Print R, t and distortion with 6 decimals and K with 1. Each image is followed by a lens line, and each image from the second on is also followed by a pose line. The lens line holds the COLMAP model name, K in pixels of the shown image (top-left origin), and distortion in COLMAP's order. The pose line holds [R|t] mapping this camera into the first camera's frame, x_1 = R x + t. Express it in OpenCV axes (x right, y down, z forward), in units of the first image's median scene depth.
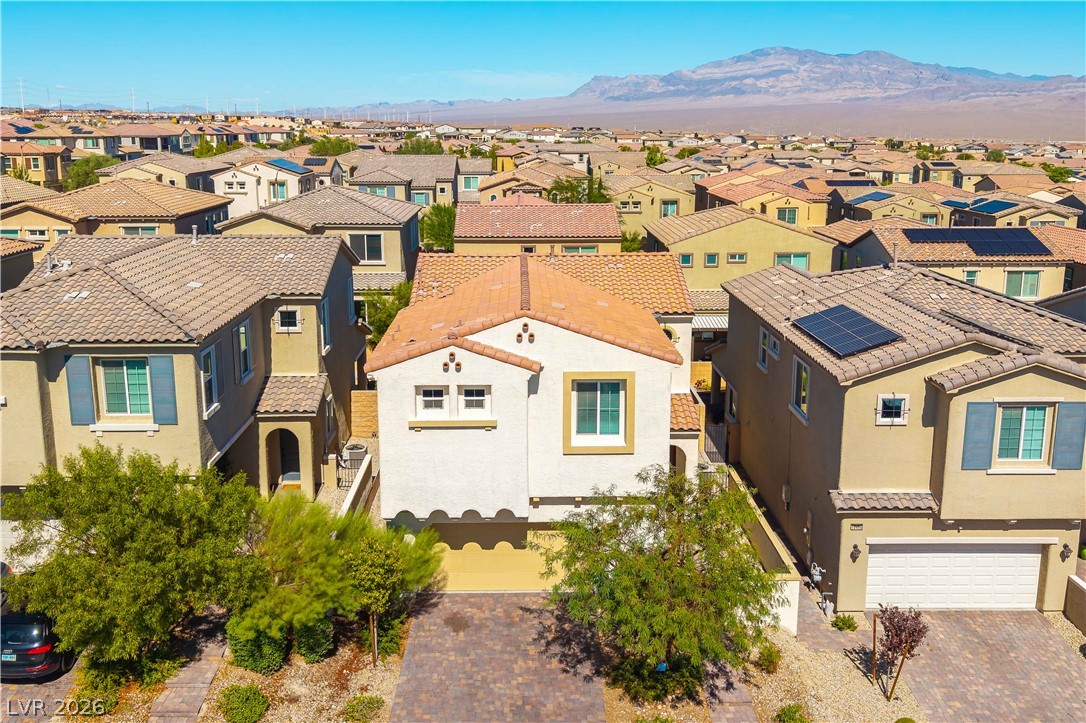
lens RADIAL K [[880.8, 0, 573.4], [0, 880.8, 359.6], [0, 0, 1]] dist [0.064746, -0.095962]
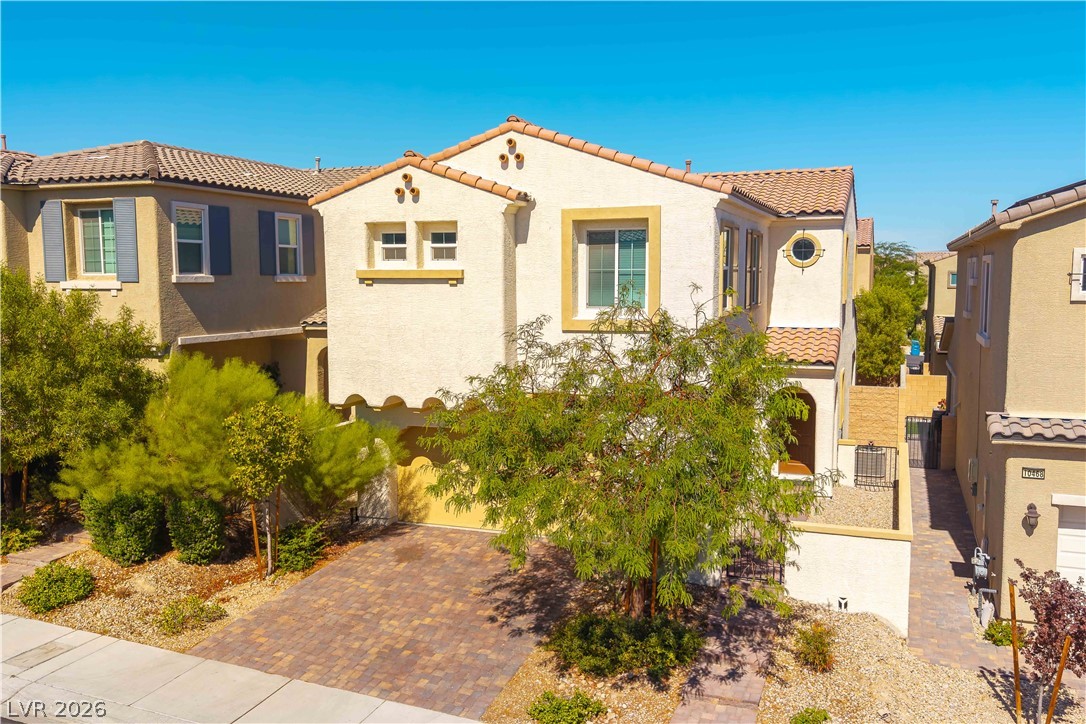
lens RADIAL K [[880.8, 0, 573.4], [0, 880.8, 360.1], [0, 0, 1]] dist [0.064746, -0.095962]
pose [[0.939839, 0.033748, -0.339948, 0.244106], [-0.066687, 0.994088, -0.085680, 0.195564], [0.335046, 0.103196, 0.936533, 0.352977]]
